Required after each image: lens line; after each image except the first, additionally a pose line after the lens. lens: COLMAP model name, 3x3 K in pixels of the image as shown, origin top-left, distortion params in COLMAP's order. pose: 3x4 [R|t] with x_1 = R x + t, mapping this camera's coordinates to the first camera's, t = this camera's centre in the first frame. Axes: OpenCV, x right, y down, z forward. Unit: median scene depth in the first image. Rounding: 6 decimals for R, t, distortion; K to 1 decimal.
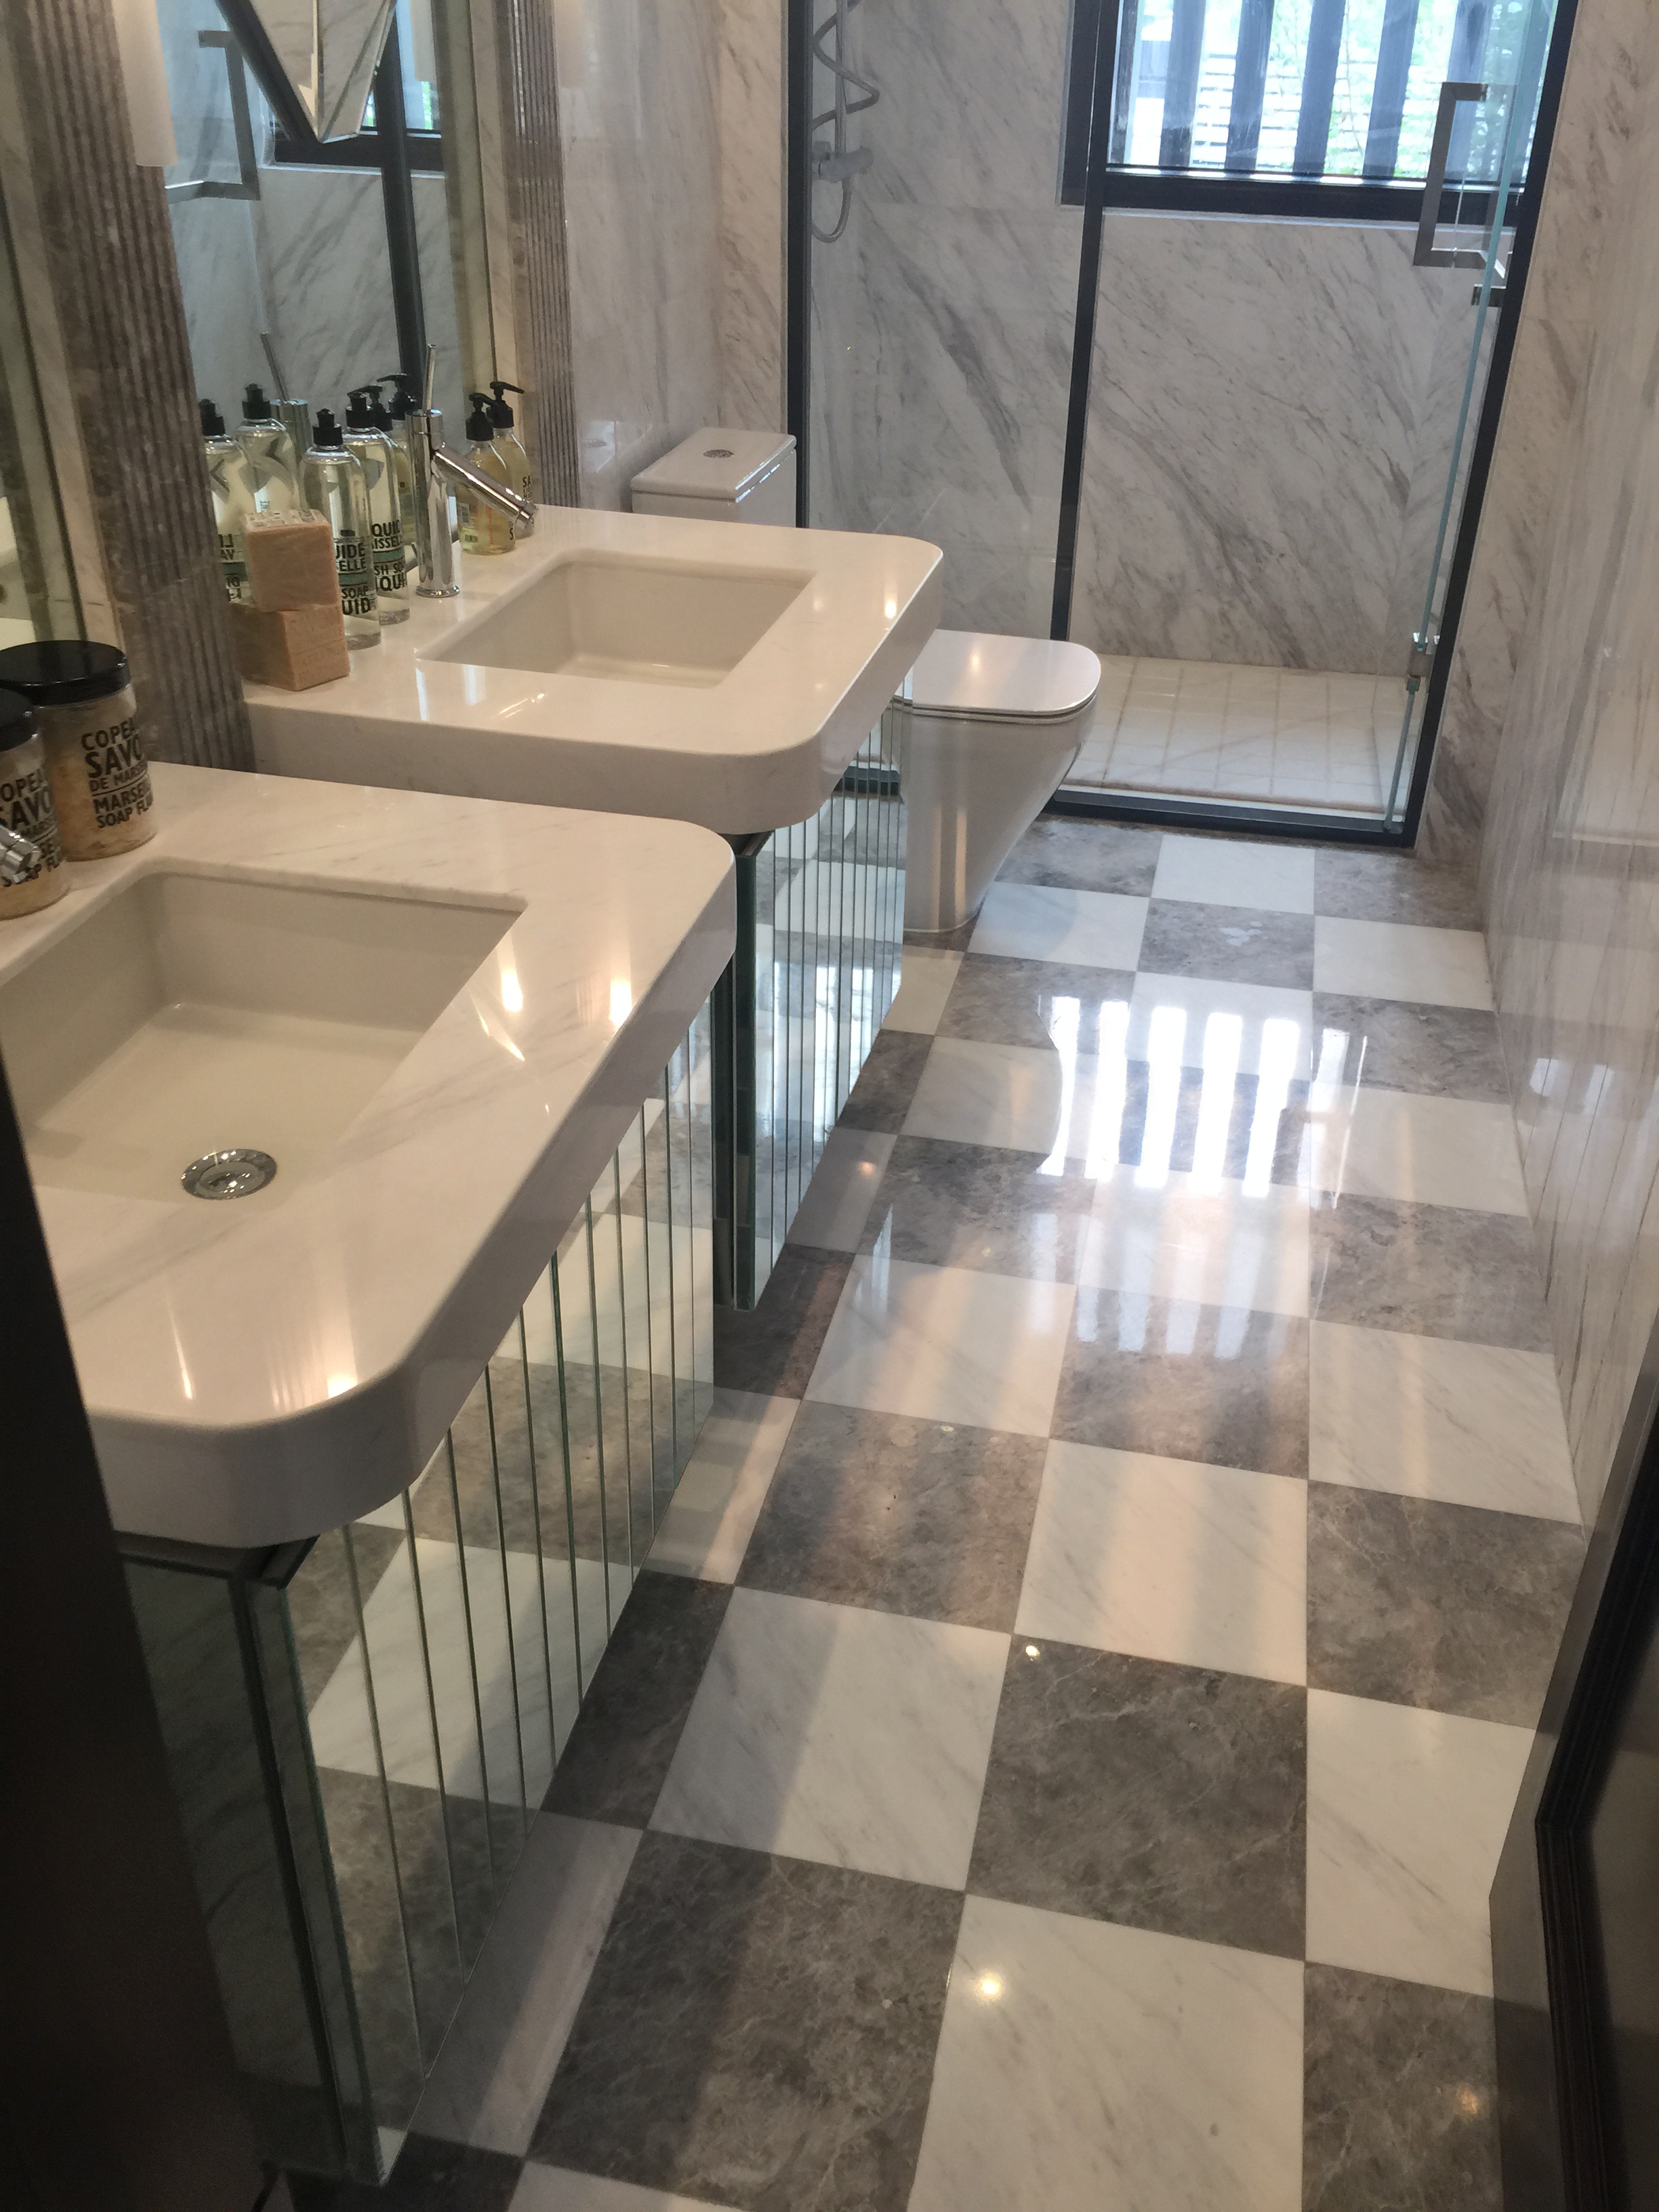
lens RADIAL K [[1925.3, 0, 835.1], [0, 1925.3, 1109.8], [0, 0, 1]] dist [0.080297, -0.121205]
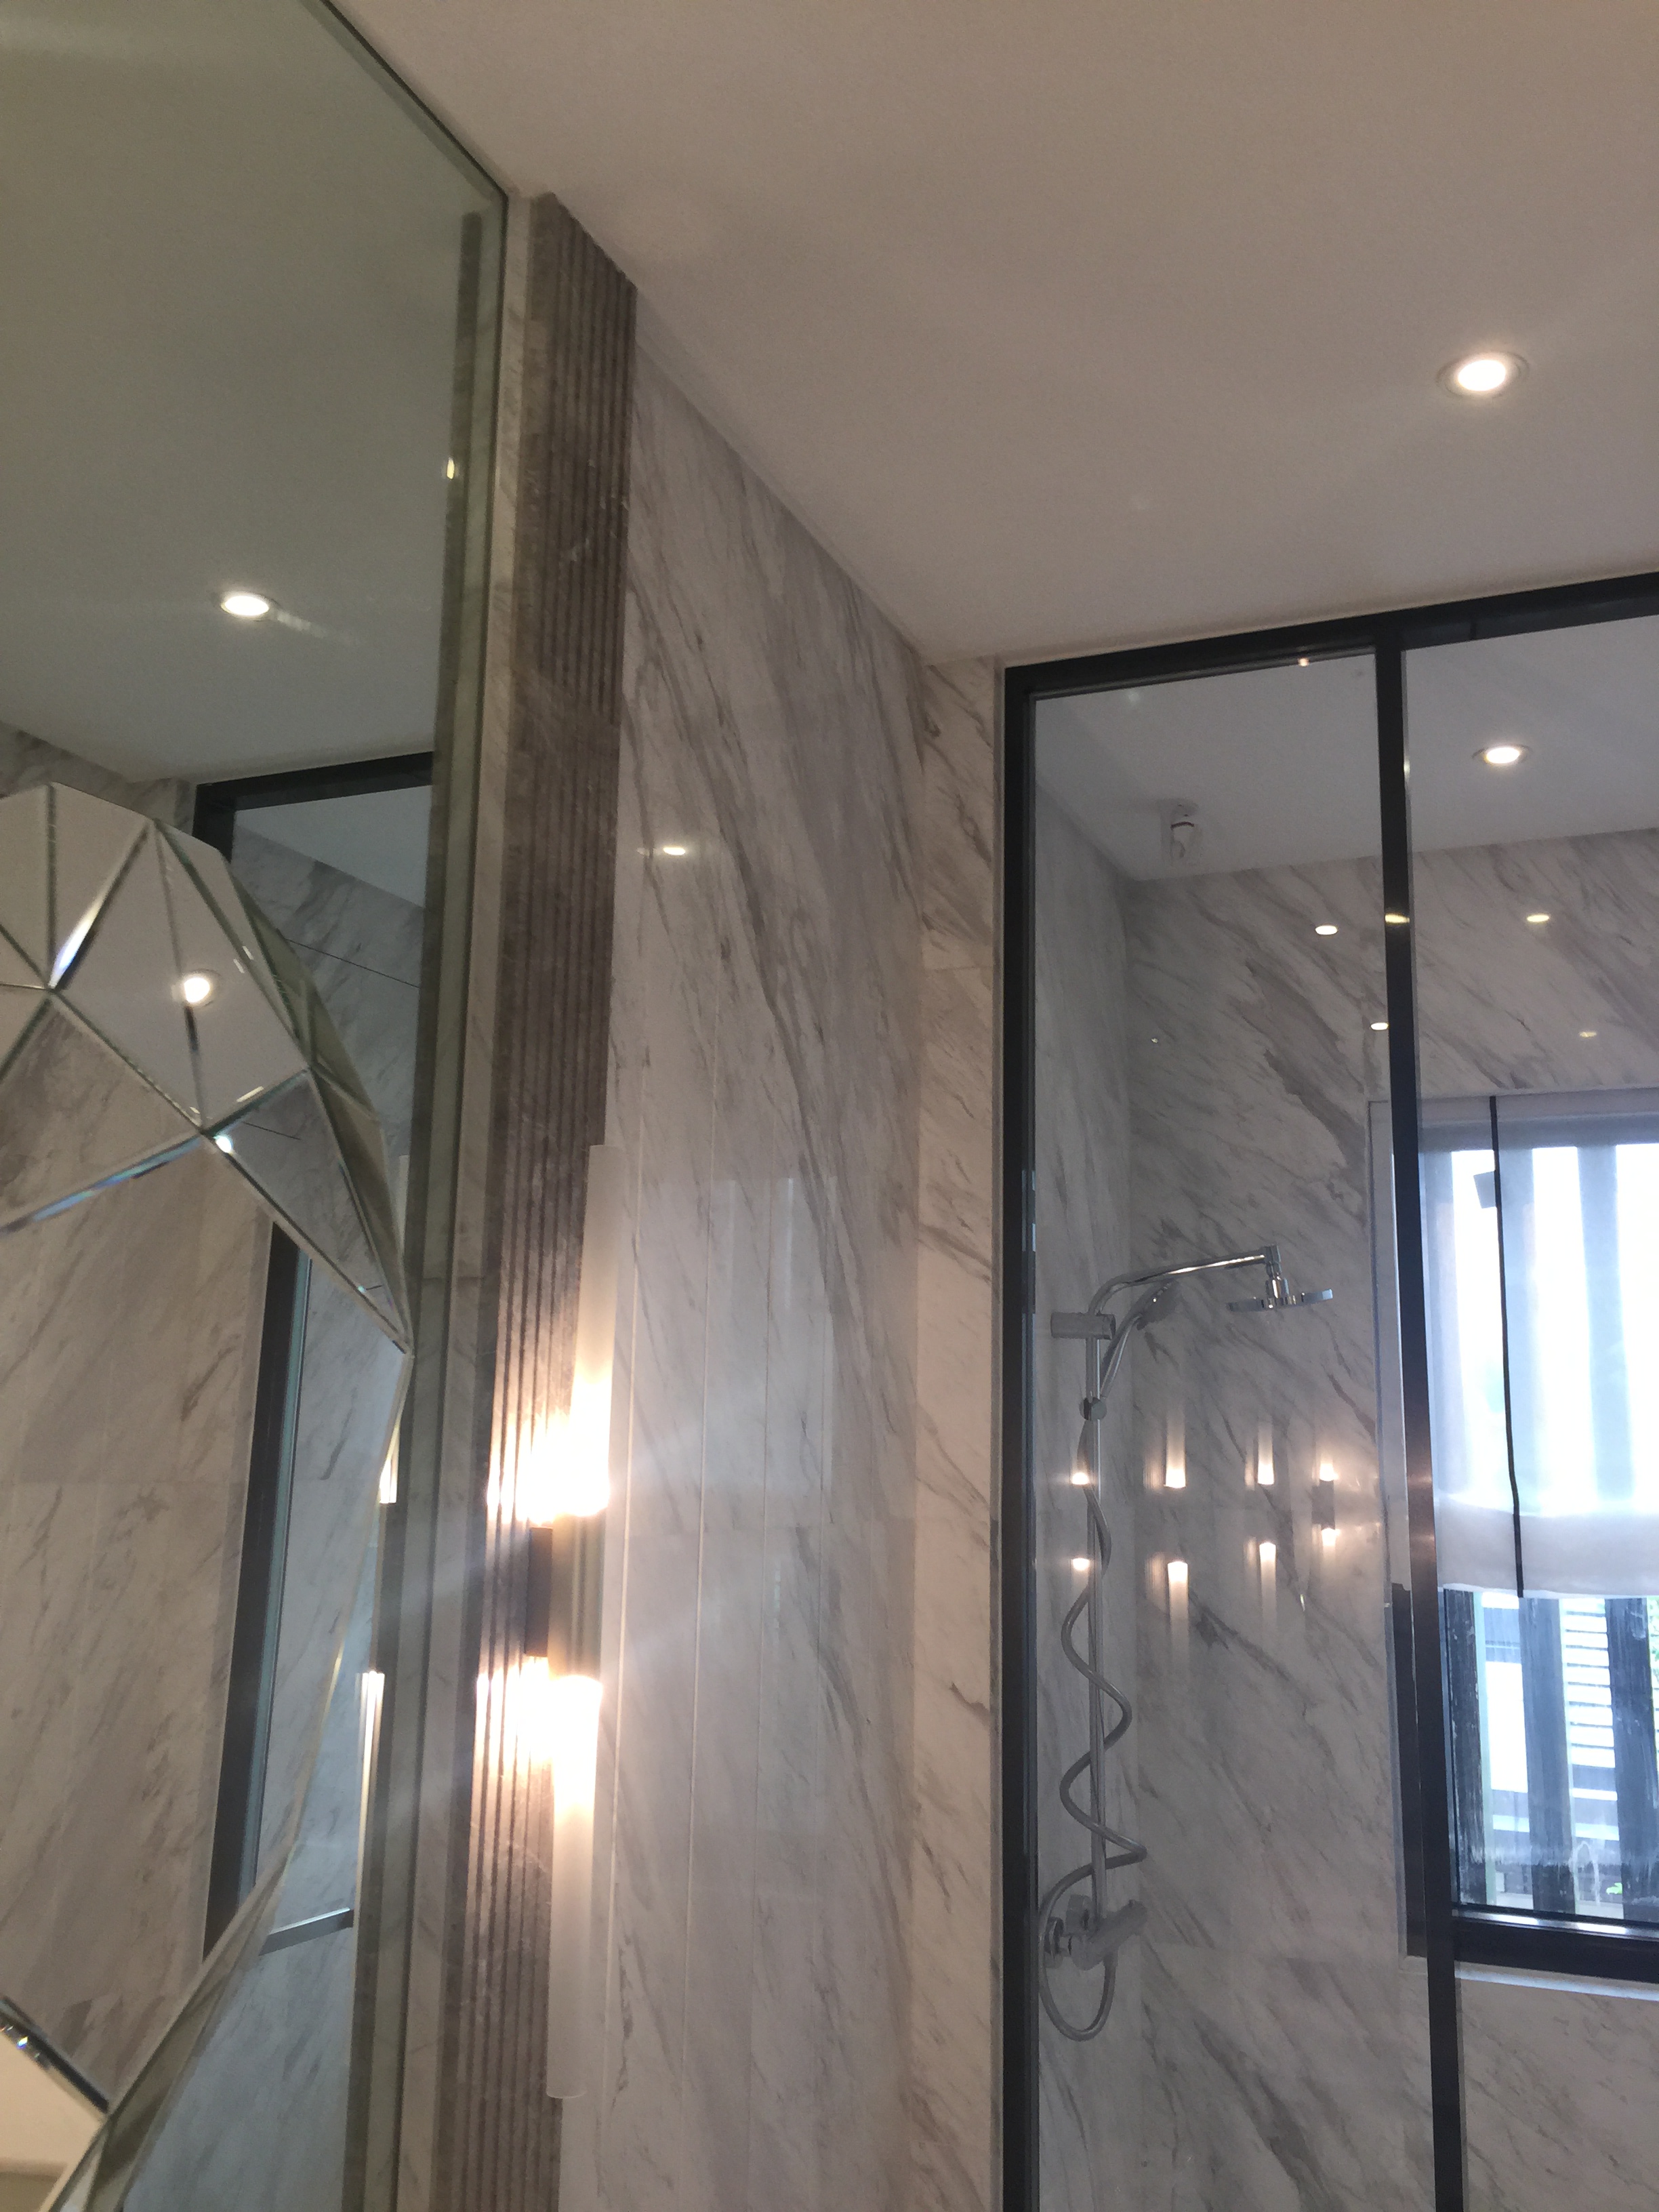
lens RADIAL K [[1925.3, 0, 825.8], [0, 1925.3, 1107.4], [0, 0, 1]] dist [0.080297, -0.121205]
pose [[0.983207, -0.034394, -0.179223, 0.041015], [-0.092758, 0.751571, -0.653098, -0.197170], [0.157162, 0.658755, 0.735760, 0.184172]]
